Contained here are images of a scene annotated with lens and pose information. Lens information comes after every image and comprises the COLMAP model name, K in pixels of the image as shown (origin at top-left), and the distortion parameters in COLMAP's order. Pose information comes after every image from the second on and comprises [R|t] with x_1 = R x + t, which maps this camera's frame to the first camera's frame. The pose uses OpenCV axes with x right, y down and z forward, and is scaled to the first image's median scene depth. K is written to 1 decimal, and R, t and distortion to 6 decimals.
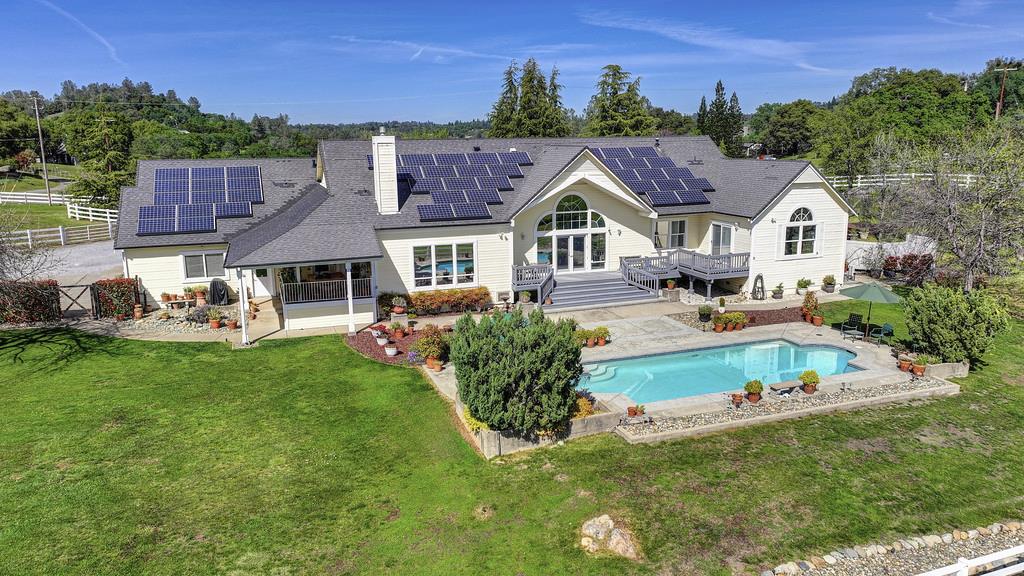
lens RADIAL K [[760.1, 0, 517.8], [0, 760.1, 288.6], [0, 0, 1]] dist [0.006128, 0.010300]
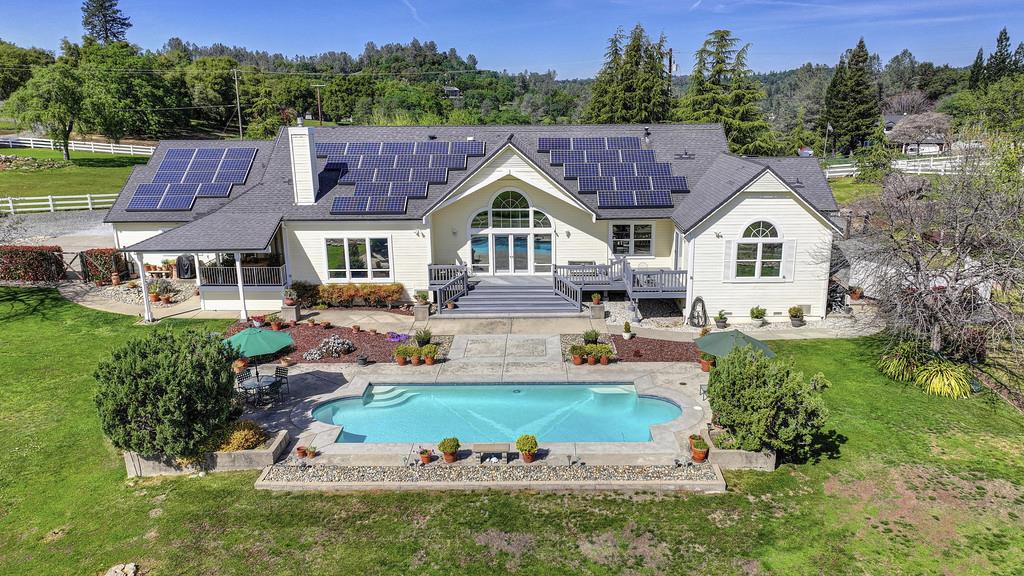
lens RADIAL K [[760.1, 0, 512.0], [0, 760.1, 289.3], [0, 0, 1]] dist [0.006128, 0.010300]
pose [[0.931736, 0.093341, -0.350934, 0.427420], [-0.072293, 0.994735, 0.072639, -0.075160], [0.355867, -0.042310, 0.933578, 0.139634]]
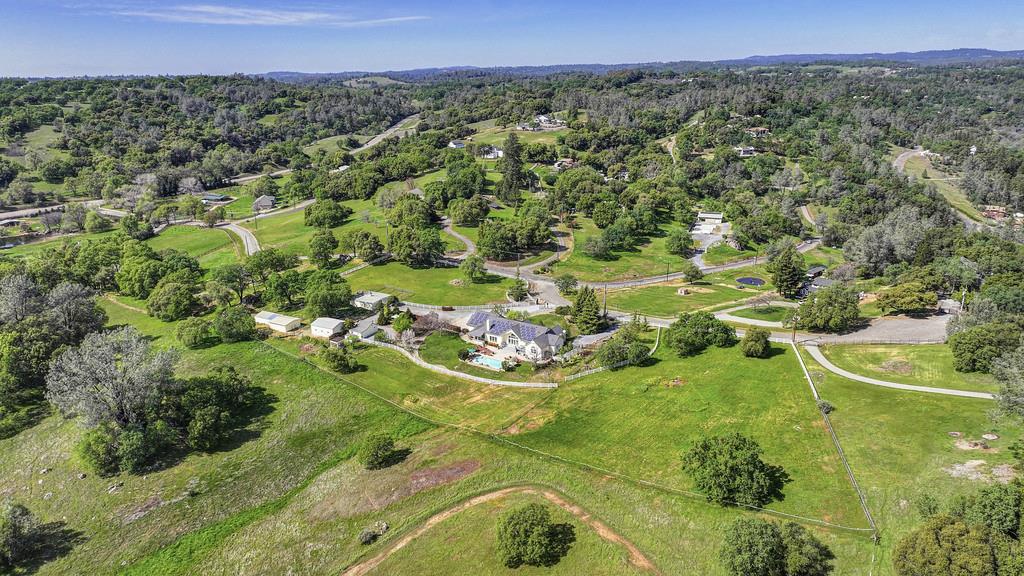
lens RADIAL K [[760.1, 0, 512.9], [0, 760.1, 287.8], [0, 0, 1]] dist [0.006128, 0.010300]
pose [[0.615695, 0.248187, -0.747879, 5.120988], [-0.155568, 0.968708, 0.193398, -1.863421], [0.772475, -0.002728, 0.635039, -3.322658]]
